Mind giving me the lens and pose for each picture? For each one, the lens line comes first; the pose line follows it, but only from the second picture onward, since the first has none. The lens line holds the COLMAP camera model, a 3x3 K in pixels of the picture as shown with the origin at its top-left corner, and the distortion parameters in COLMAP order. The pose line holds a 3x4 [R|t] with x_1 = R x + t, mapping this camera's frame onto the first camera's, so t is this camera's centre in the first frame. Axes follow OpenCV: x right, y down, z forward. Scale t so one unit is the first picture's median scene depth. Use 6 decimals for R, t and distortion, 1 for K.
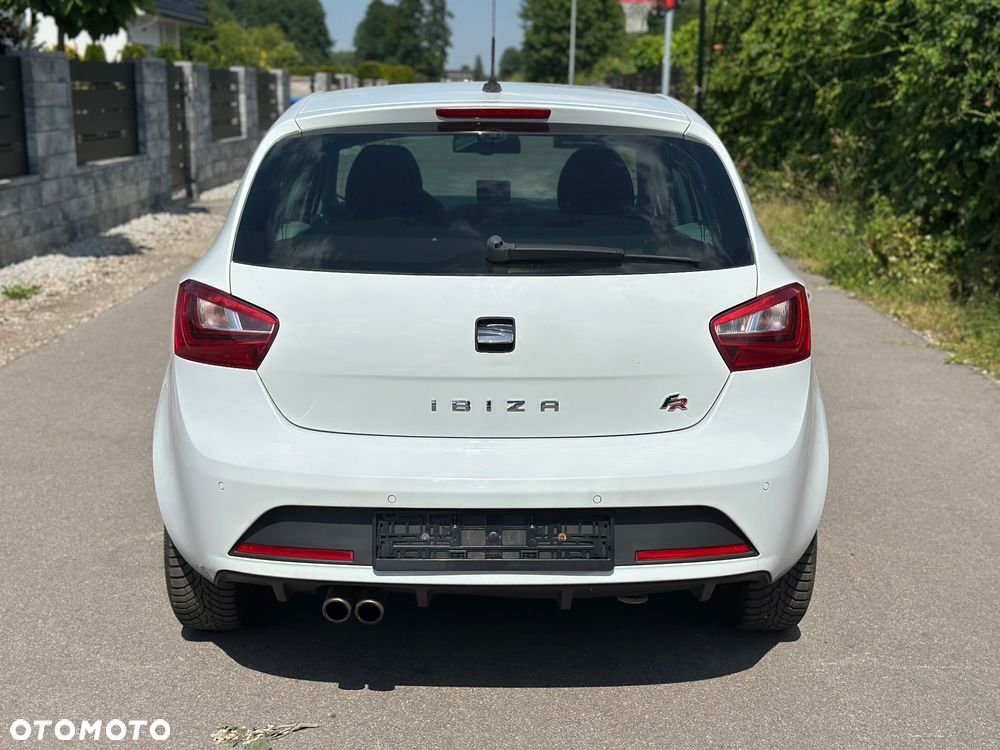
lens RADIAL K [[1377.4, 0, 486.1], [0, 1377.4, 386.3], [0, 0, 1]] dist [0.201638, -0.474900]
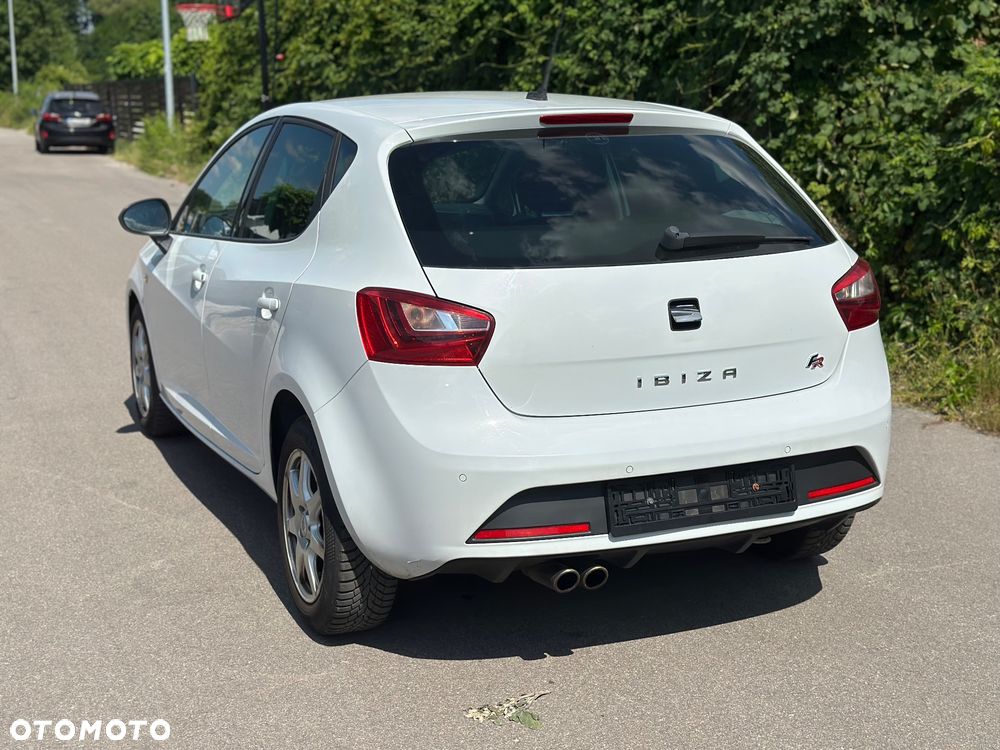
lens RADIAL K [[1377.6, 0, 500.0], [0, 1377.6, 375.0], [0, 0, 1]] dist [0.200541, -0.476754]
pose [[0.922351, -0.091031, 0.375475, -0.489508], [0.096130, 0.995355, 0.005172, -0.007440], [-0.374201, 0.031324, 0.926818, 0.015275]]
